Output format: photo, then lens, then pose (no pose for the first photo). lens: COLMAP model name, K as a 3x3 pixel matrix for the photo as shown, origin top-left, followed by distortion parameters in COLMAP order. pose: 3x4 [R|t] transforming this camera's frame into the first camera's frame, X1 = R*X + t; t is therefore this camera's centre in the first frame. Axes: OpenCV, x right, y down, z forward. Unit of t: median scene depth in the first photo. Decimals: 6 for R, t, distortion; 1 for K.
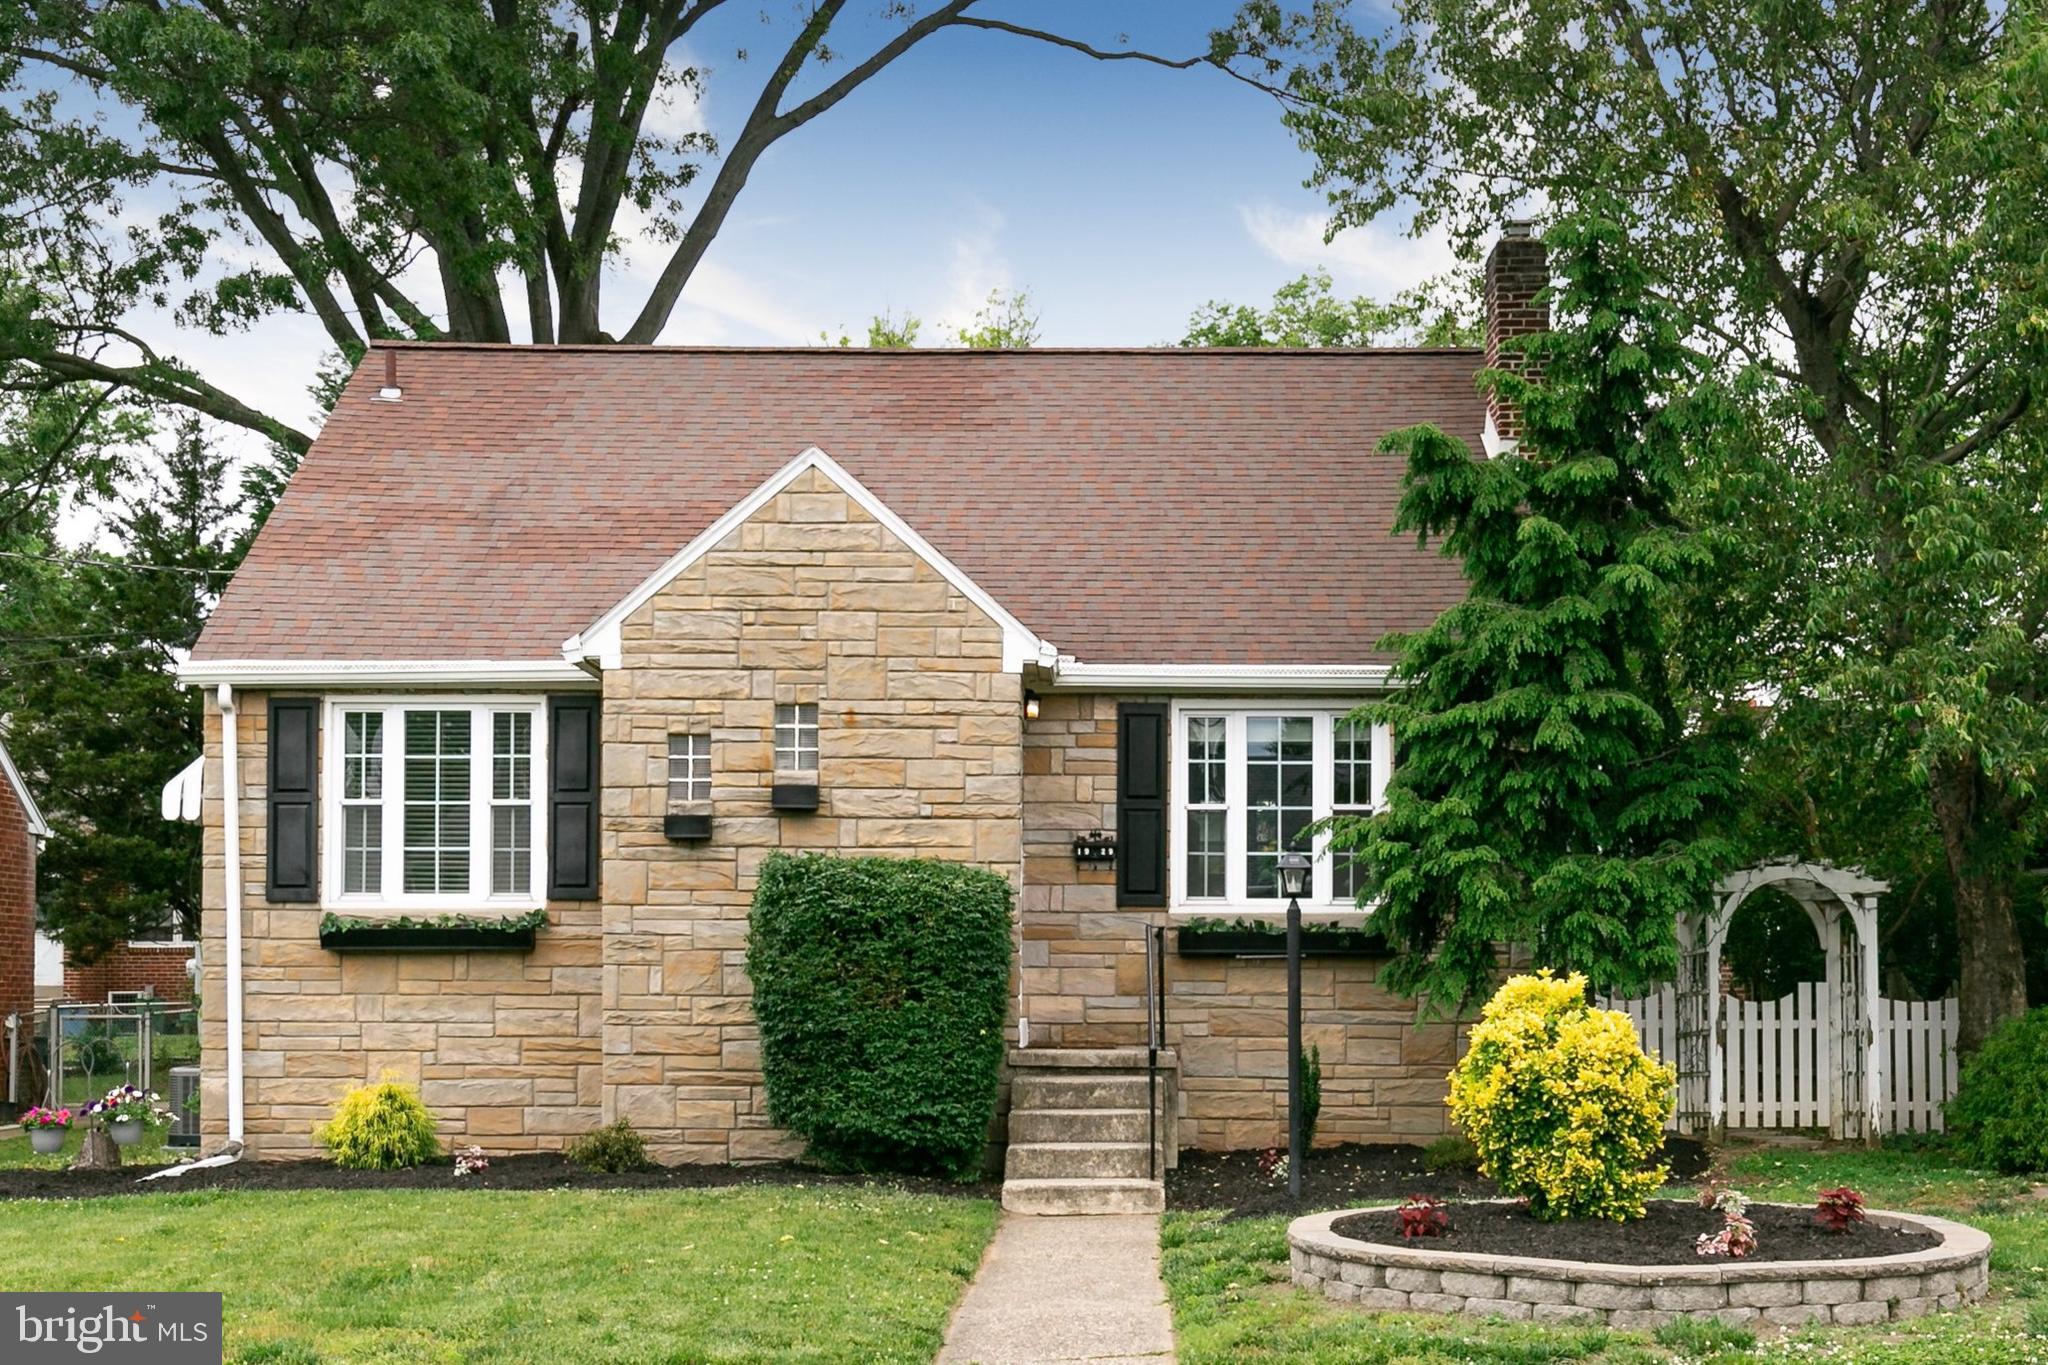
lens RADIAL K [[1531.6, 0, 1024.0], [0, 1531.6, 681.4], [0, 0, 1]] dist [0.003808, -0.000592]
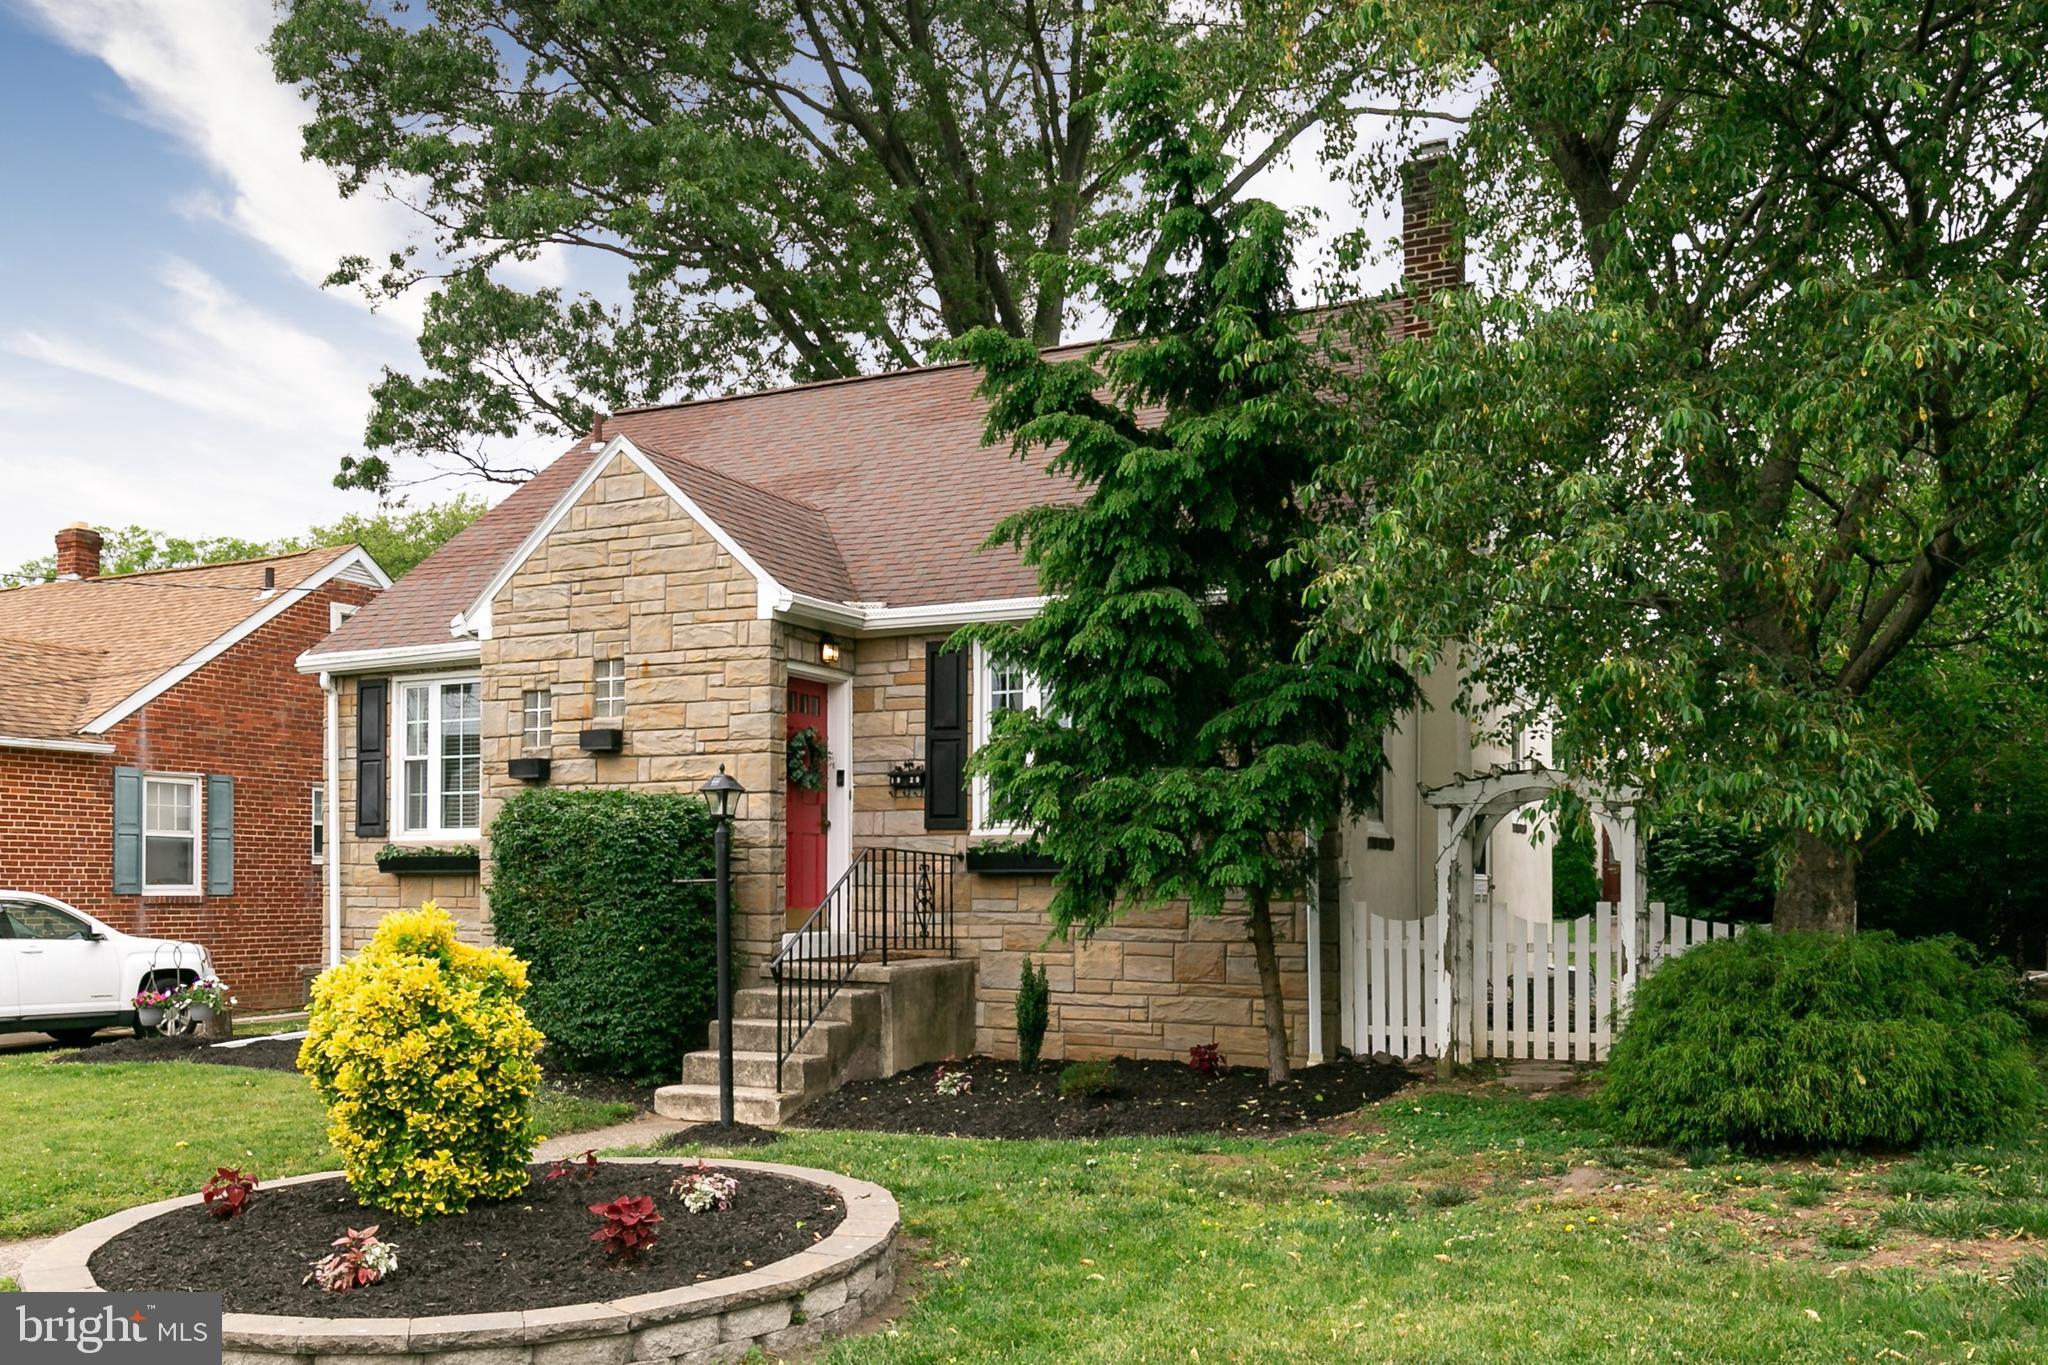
lens RADIAL K [[1192.6, 0, 1024.2], [0, 1192.6, 685.5], [0, 0, 1]] dist [0.002830, -0.000017]
pose [[0.951281, -0.052695, -0.303790, 0.417499], [0.060047, 0.998084, 0.014905, 0.039453], [0.302422, -0.032421, 0.952622, 0.238351]]
